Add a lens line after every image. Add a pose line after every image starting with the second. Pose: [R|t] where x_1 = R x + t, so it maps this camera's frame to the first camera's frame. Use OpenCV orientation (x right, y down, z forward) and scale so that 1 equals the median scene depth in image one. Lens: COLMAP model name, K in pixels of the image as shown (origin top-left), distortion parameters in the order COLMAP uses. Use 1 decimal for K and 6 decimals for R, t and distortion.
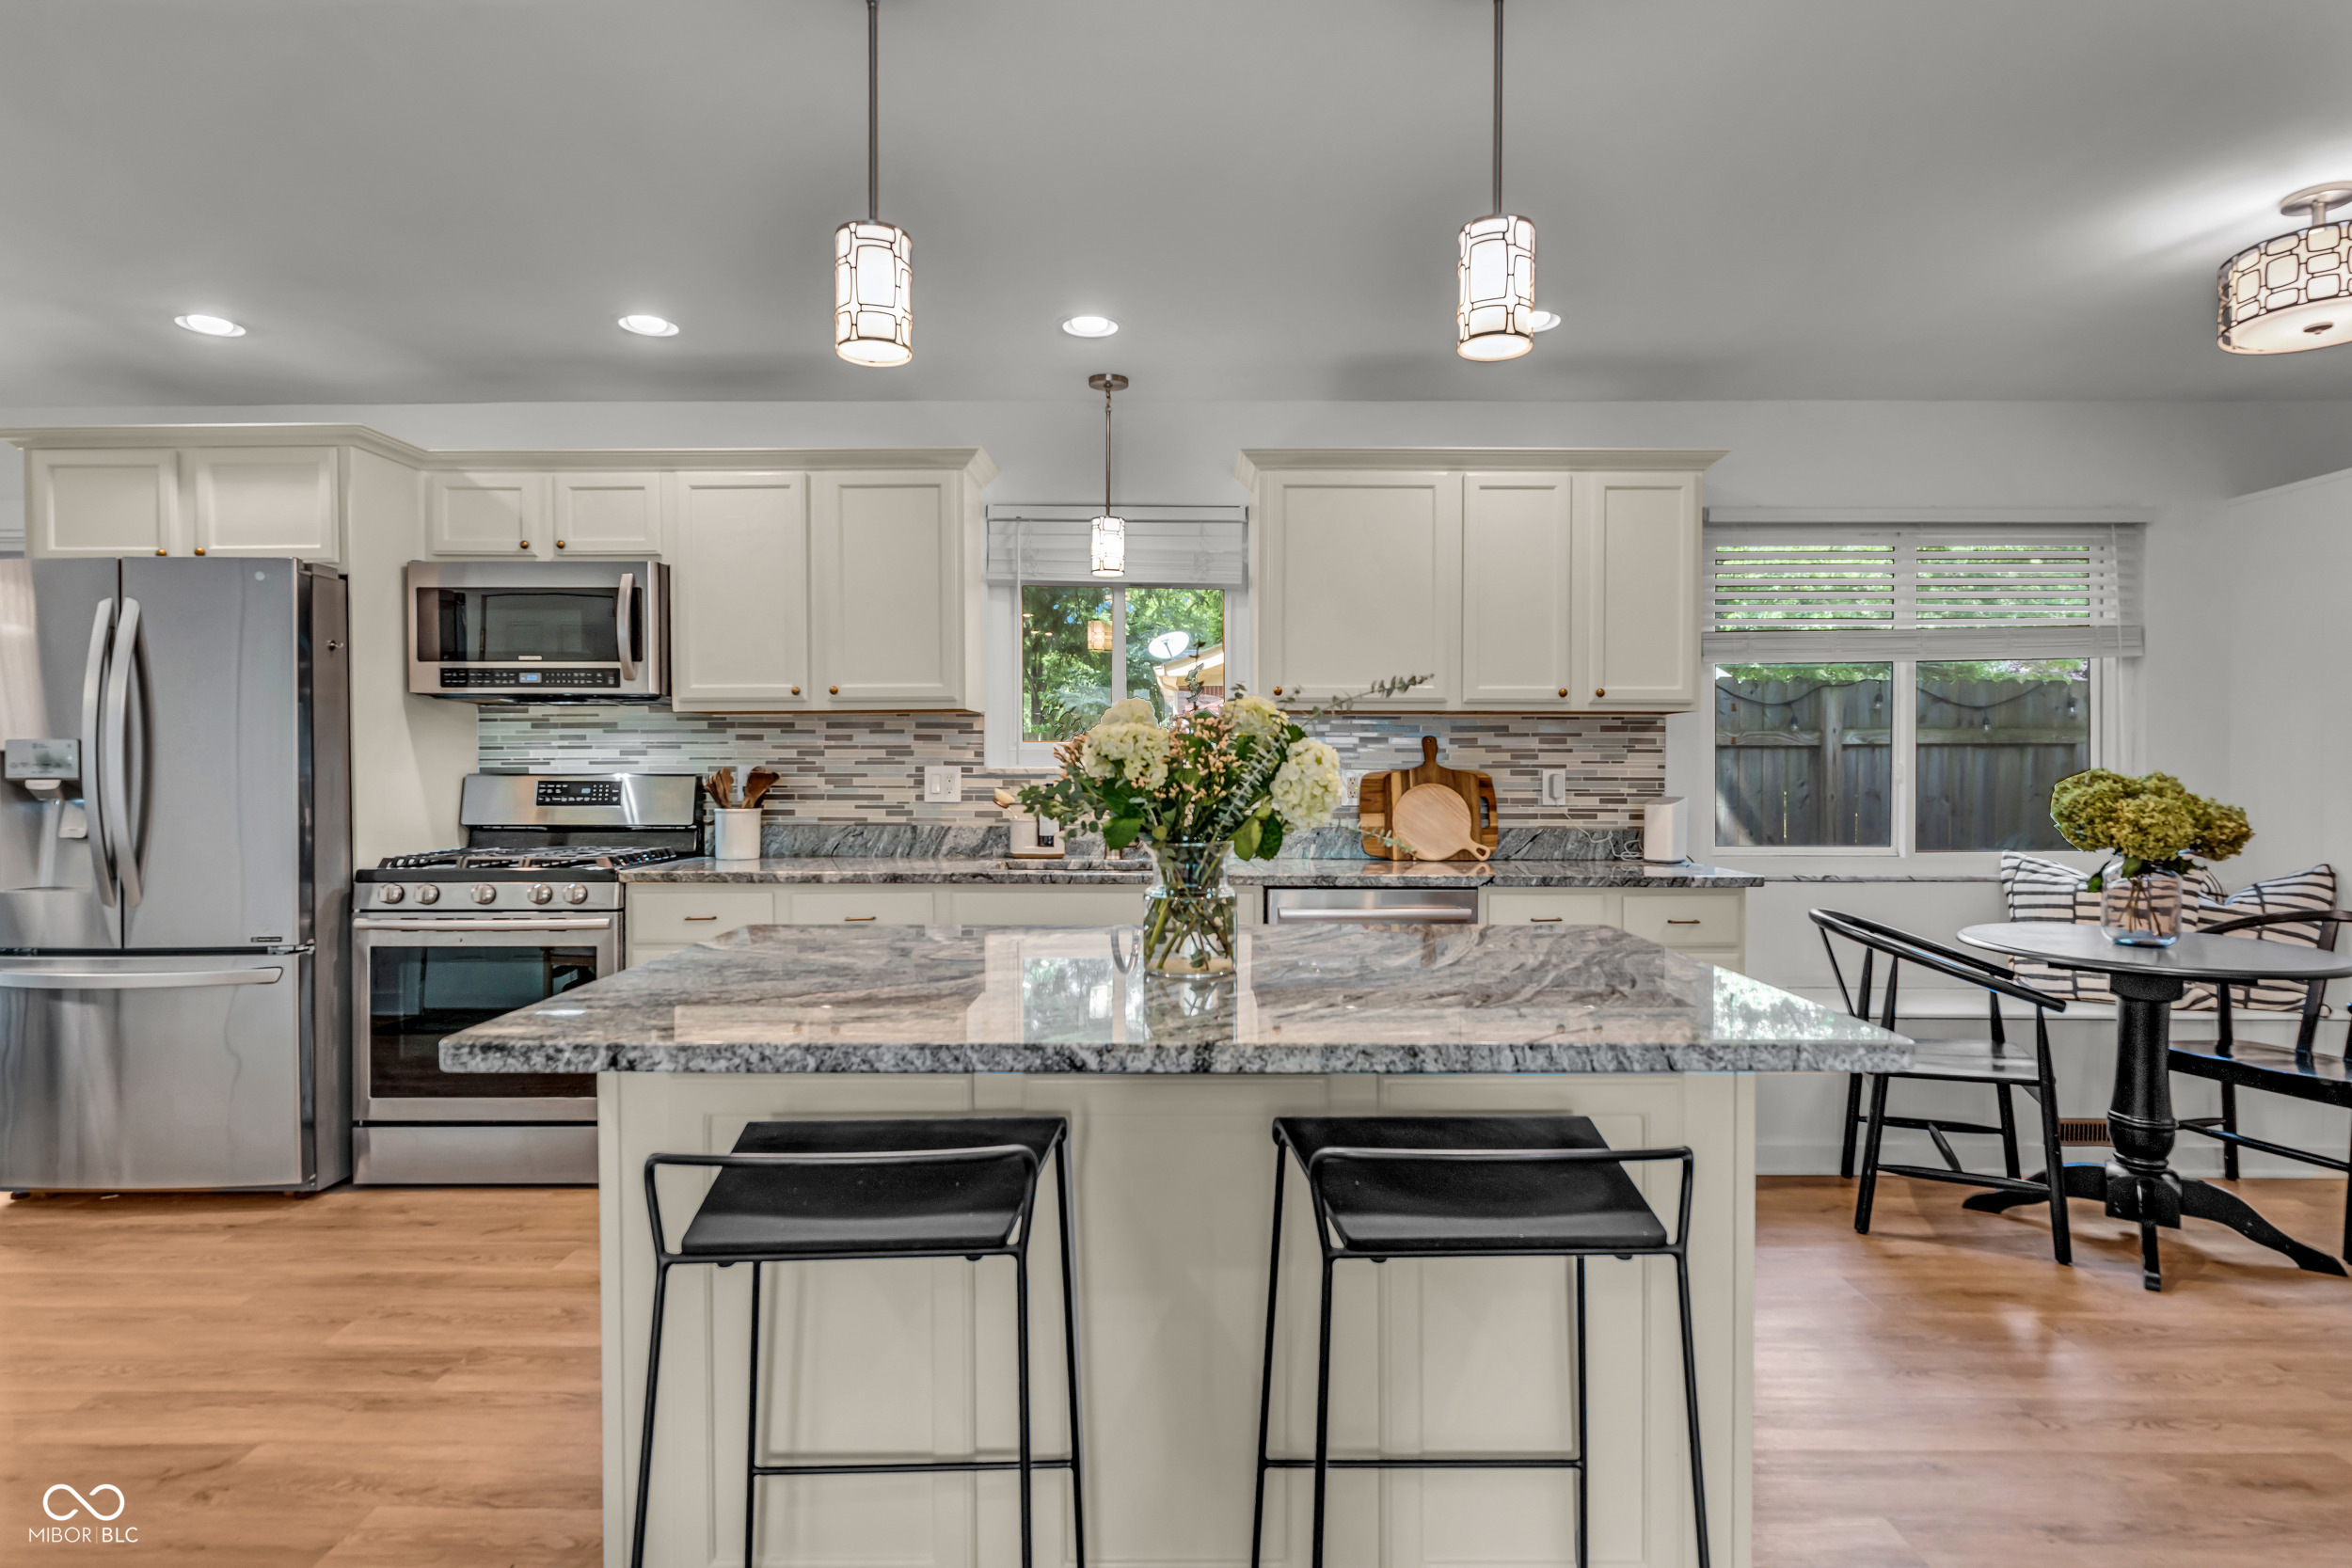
lens RADIAL K [[1222.4, 0, 1181.3], [0, 1222.4, 782.2], [0, 0, 1]] dist [-0.002382, 0.001077]
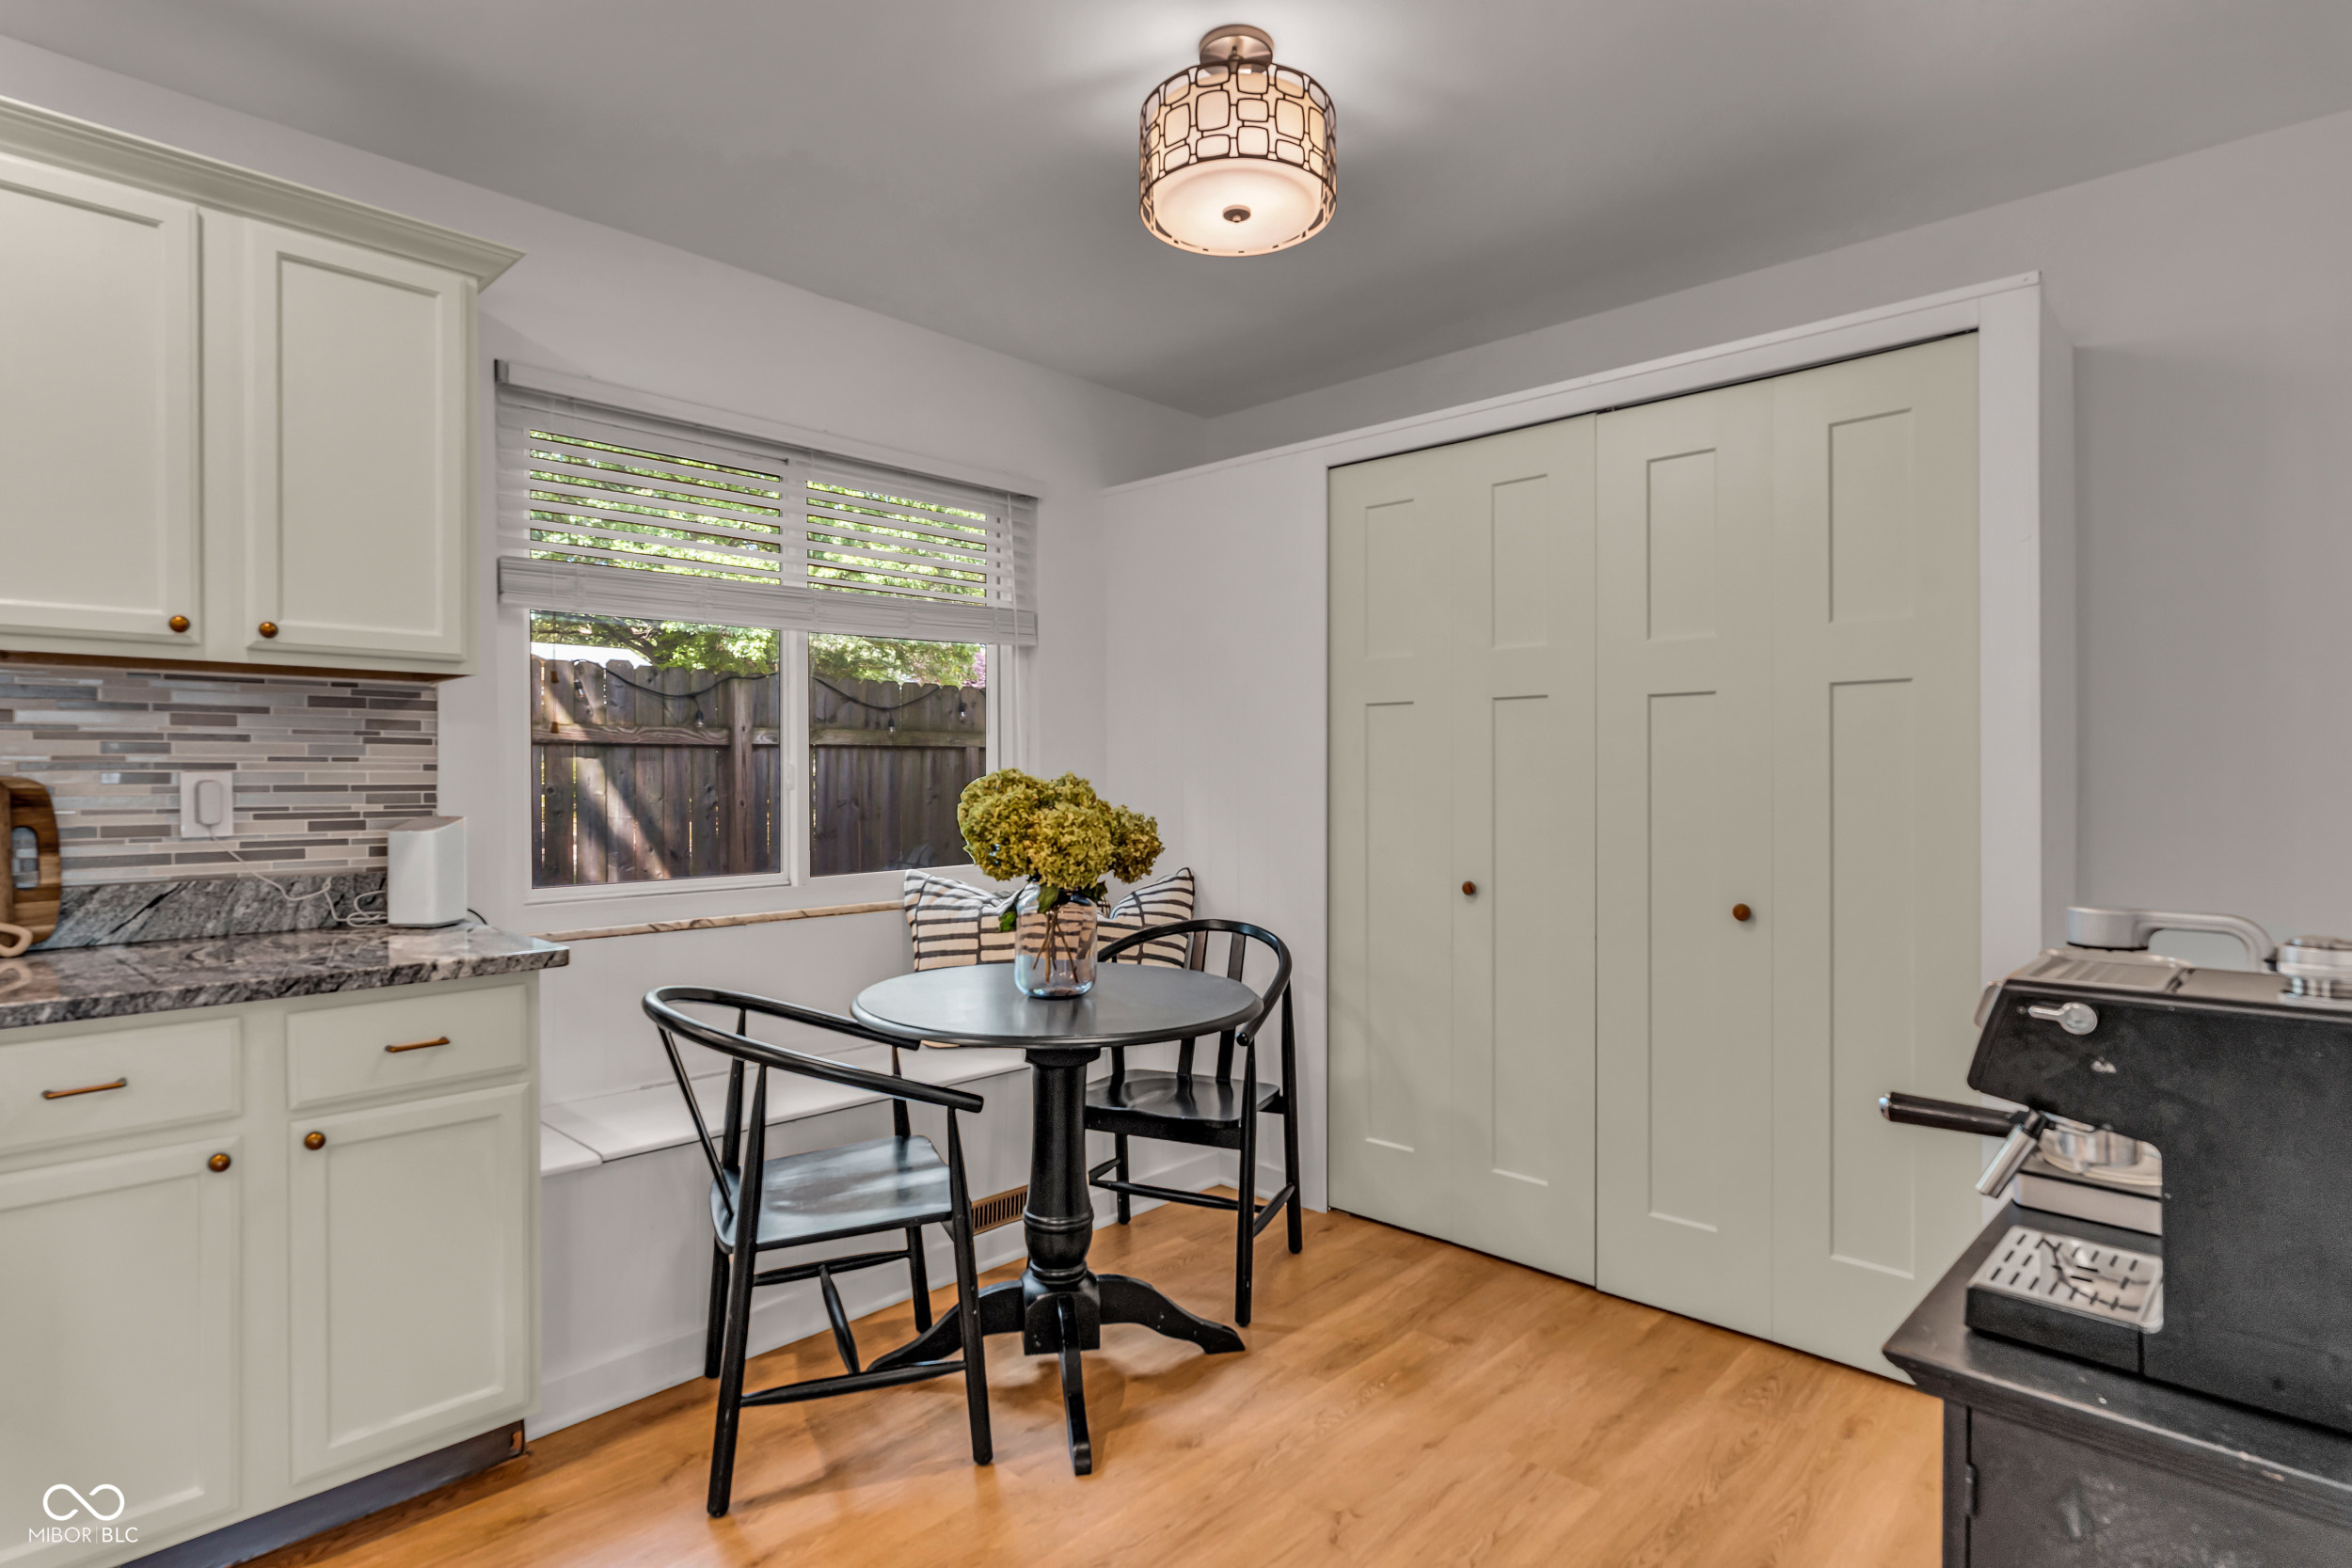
lens RADIAL K [[1222.4, 0, 1181.3], [0, 1222.4, 782.2], [0, 0, 1]] dist [-0.002382, 0.001077]
pose [[0.687426, -0.006929, 0.726221, 0.218265], [0.009077, 0.999958, 0.000949, -0.002432], [-0.726198, 0.005939, 0.687460, 0.322275]]
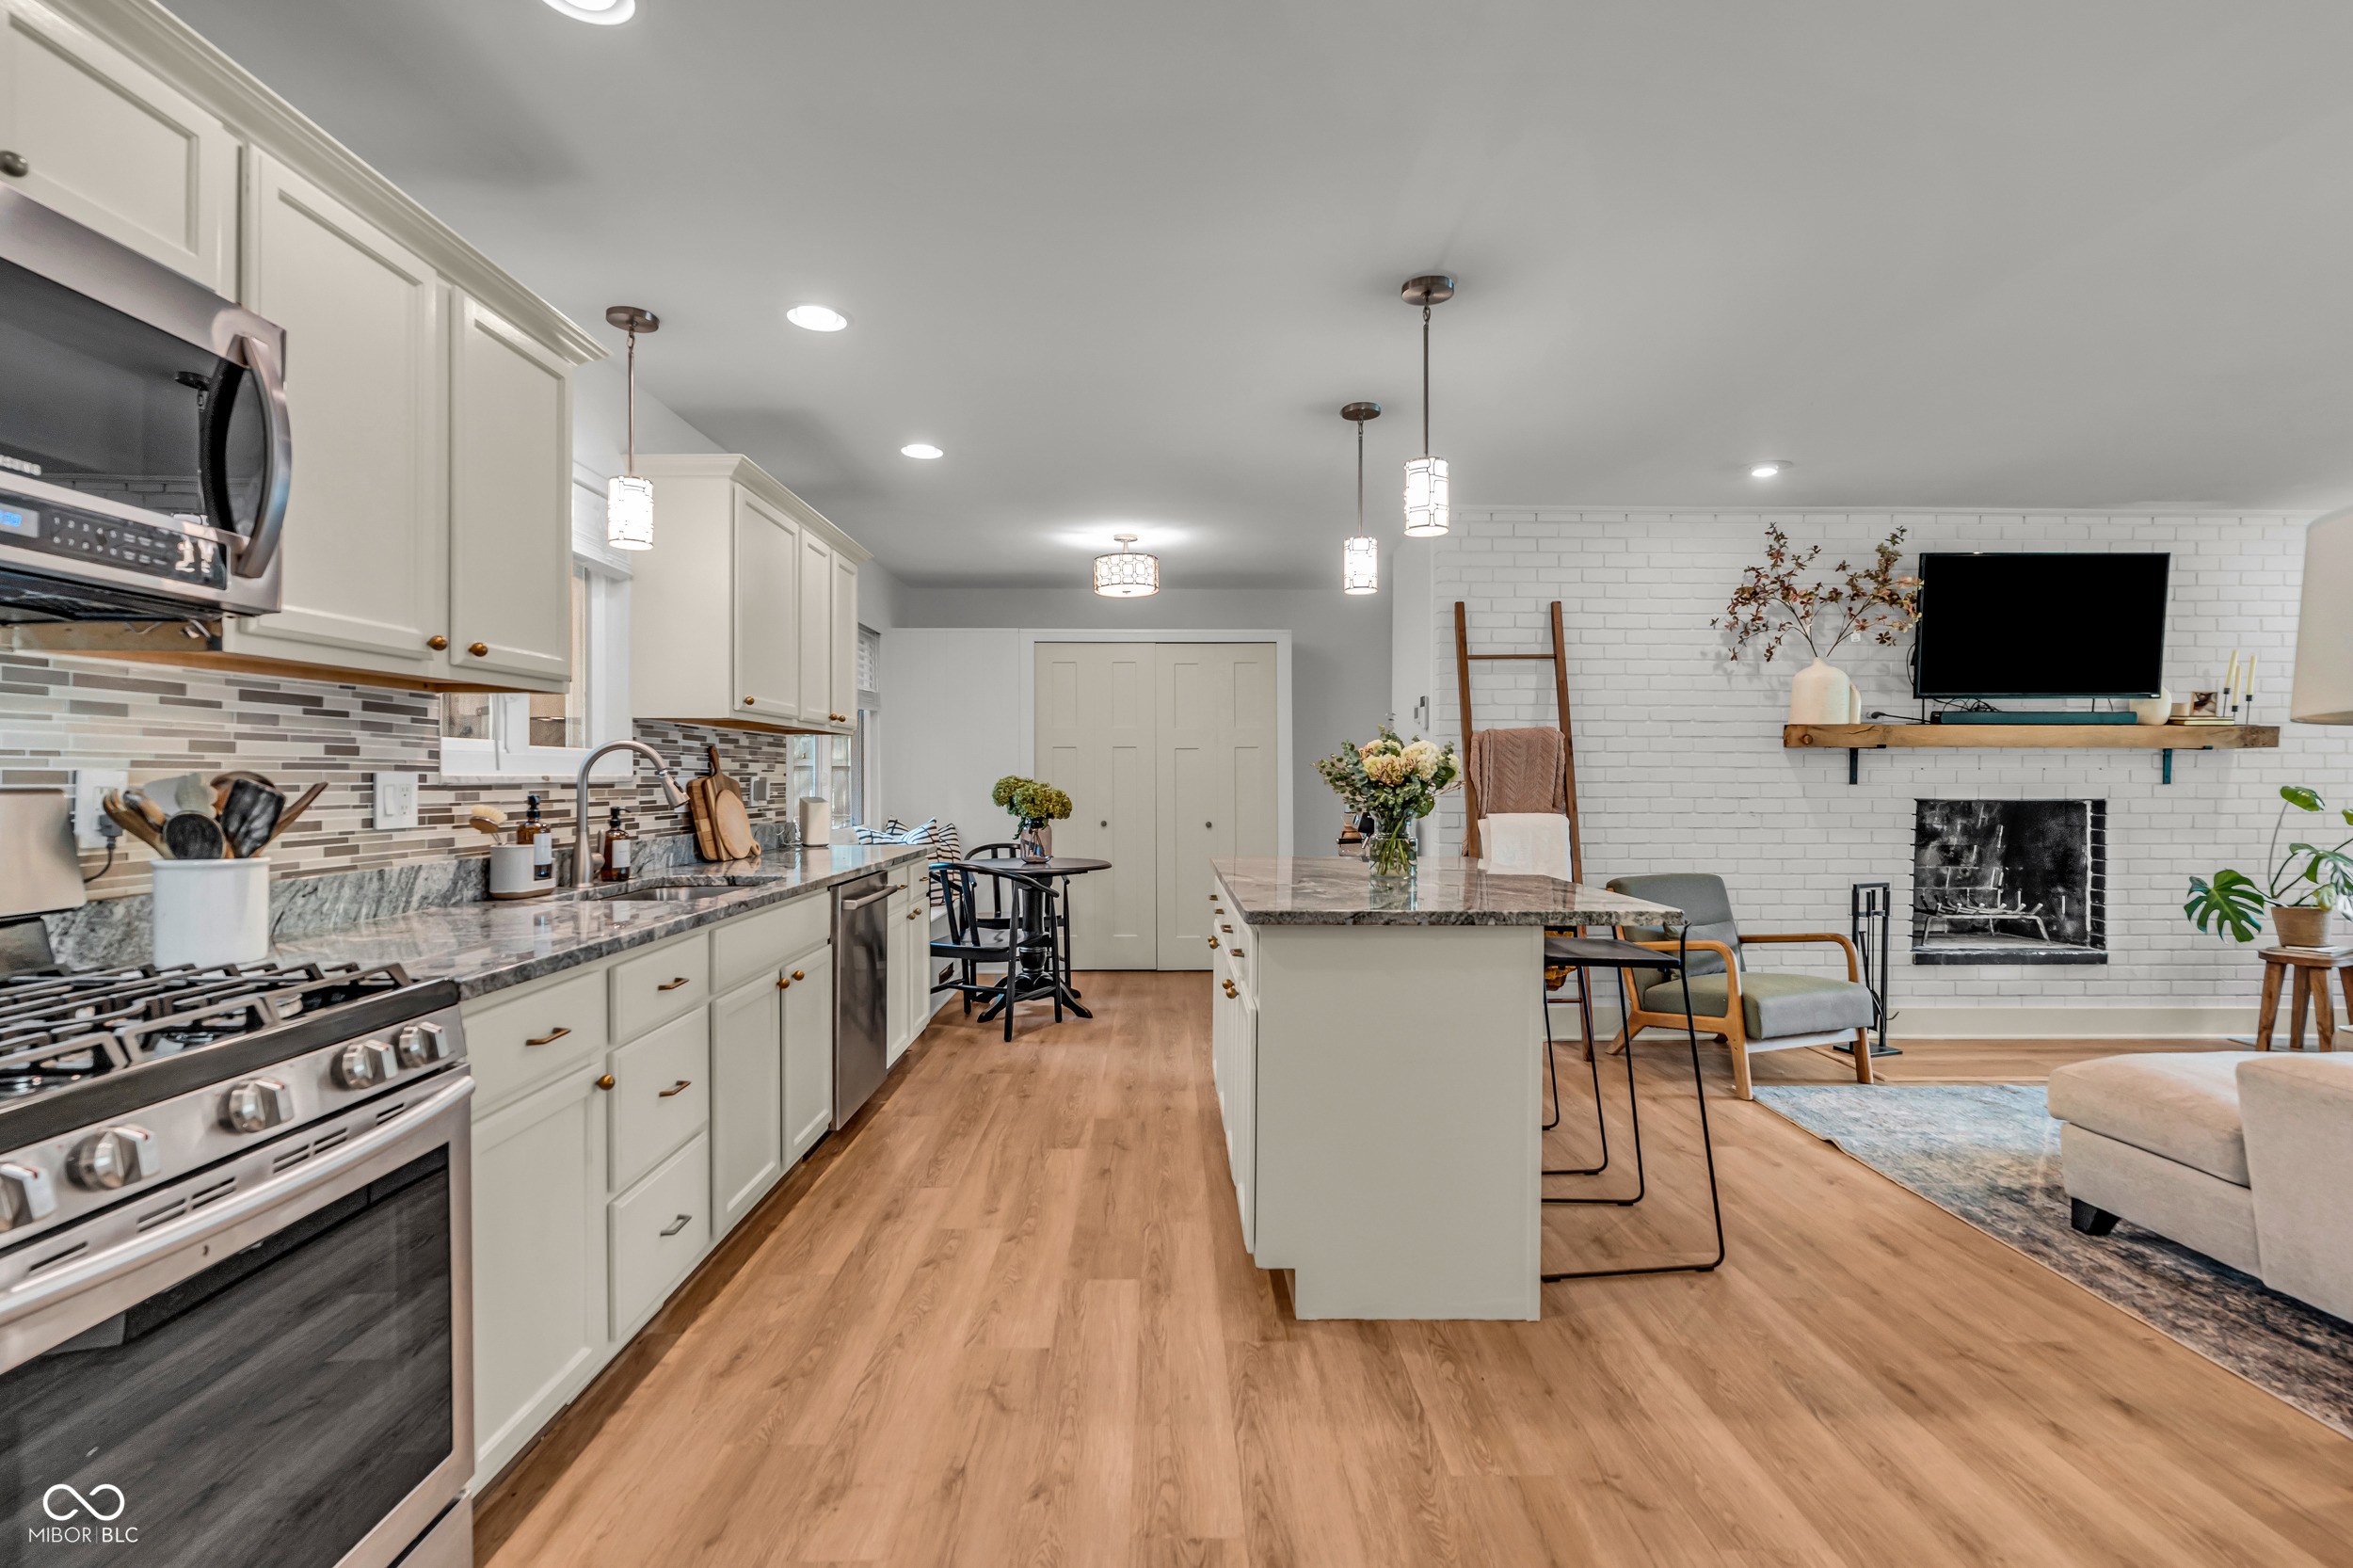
lens RADIAL K [[1111.2, 0, 1188.1], [0, 1111.2, 775.2], [0, 0, 1]] dist [-0.000789, 0.000211]
pose [[-0.023987, -0.000342, 0.999712, -0.842981], [0.011203, 0.999937, 0.000611, -0.007761], [-0.999649, 0.011214, -0.023982, 0.643767]]
